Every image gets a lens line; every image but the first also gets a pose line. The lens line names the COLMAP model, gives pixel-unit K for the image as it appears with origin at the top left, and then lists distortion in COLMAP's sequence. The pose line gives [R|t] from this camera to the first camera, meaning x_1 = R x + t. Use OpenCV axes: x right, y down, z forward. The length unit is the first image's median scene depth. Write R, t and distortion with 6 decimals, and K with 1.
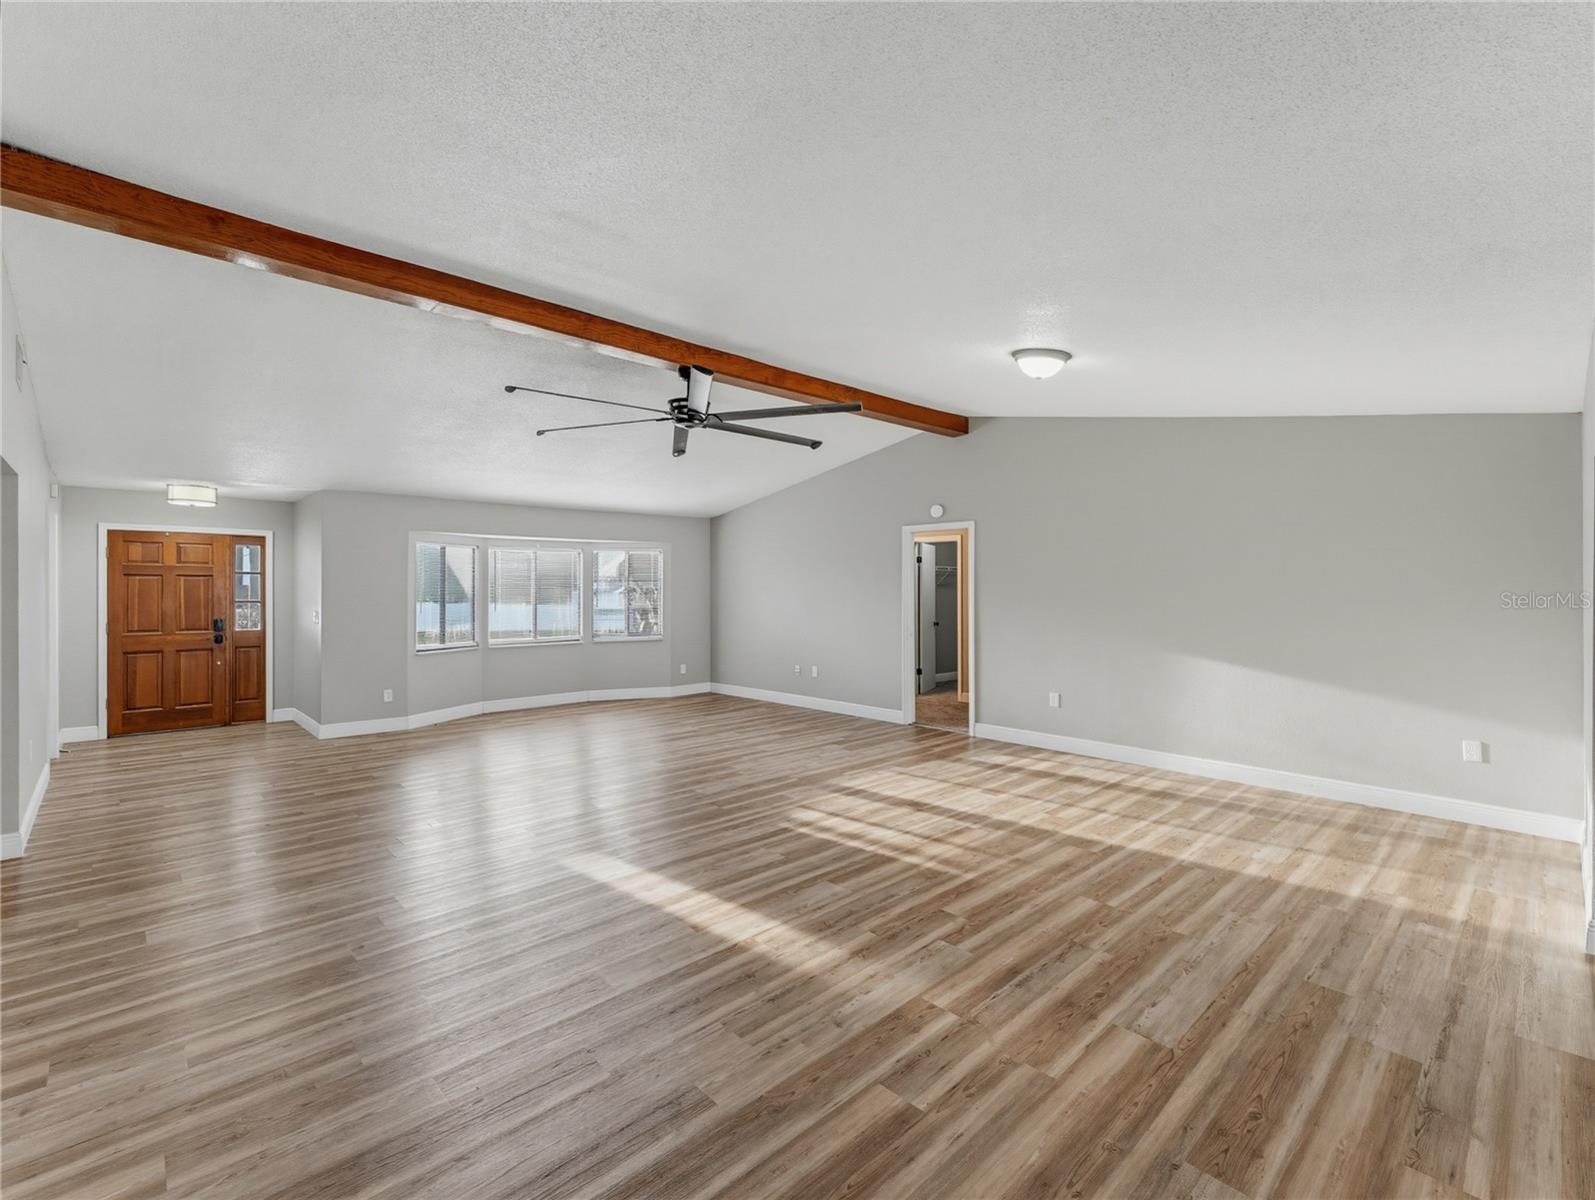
lens RADIAL K [[720.8, 0, 795.0], [0, 720.8, 586.5], [0, 0, 1]] dist [-0.000528, 0.000380]
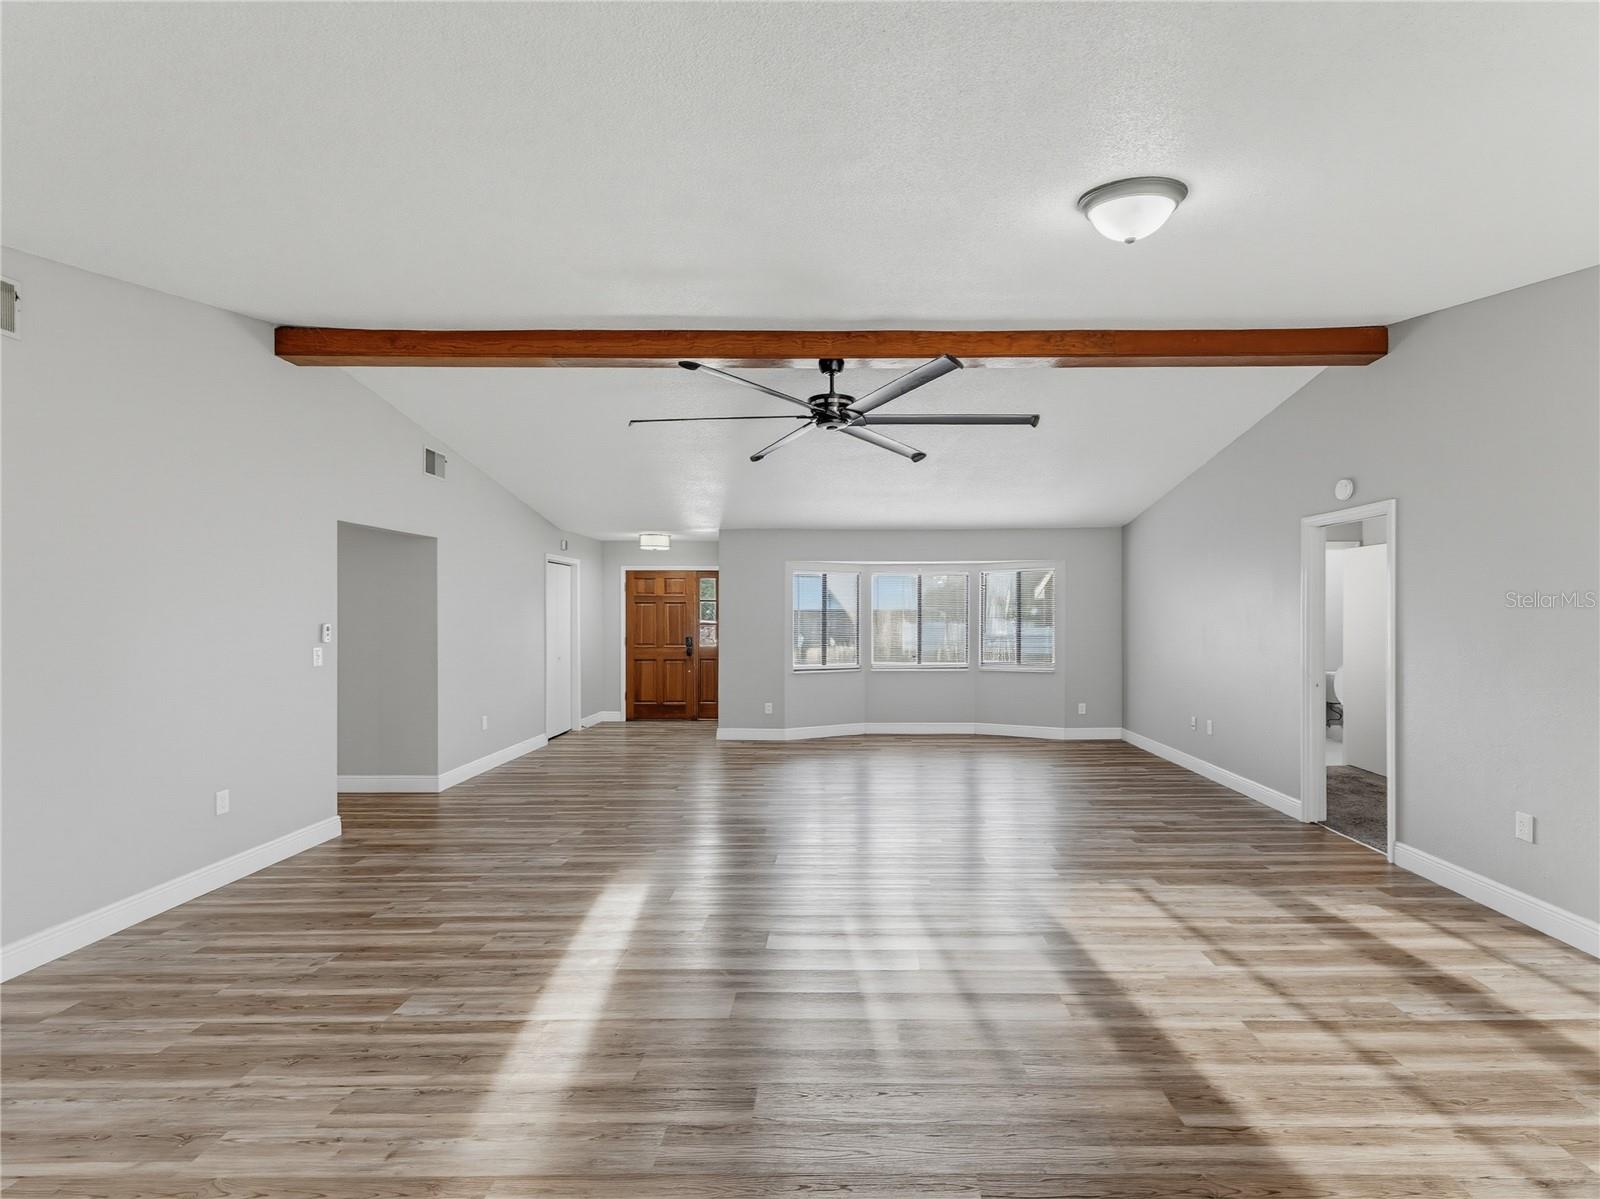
lens RADIAL K [[743.5, 0, 840.1], [0, 743.5, 617.4], [0, 0, 1]] dist [-0.002434, 0.000263]
pose [[0.733225, 0.005045, -0.679967, 0.309449], [0.002054, 0.999951, 0.009634, -0.001399], [0.679982, -0.008461, 0.733180, 0.229274]]
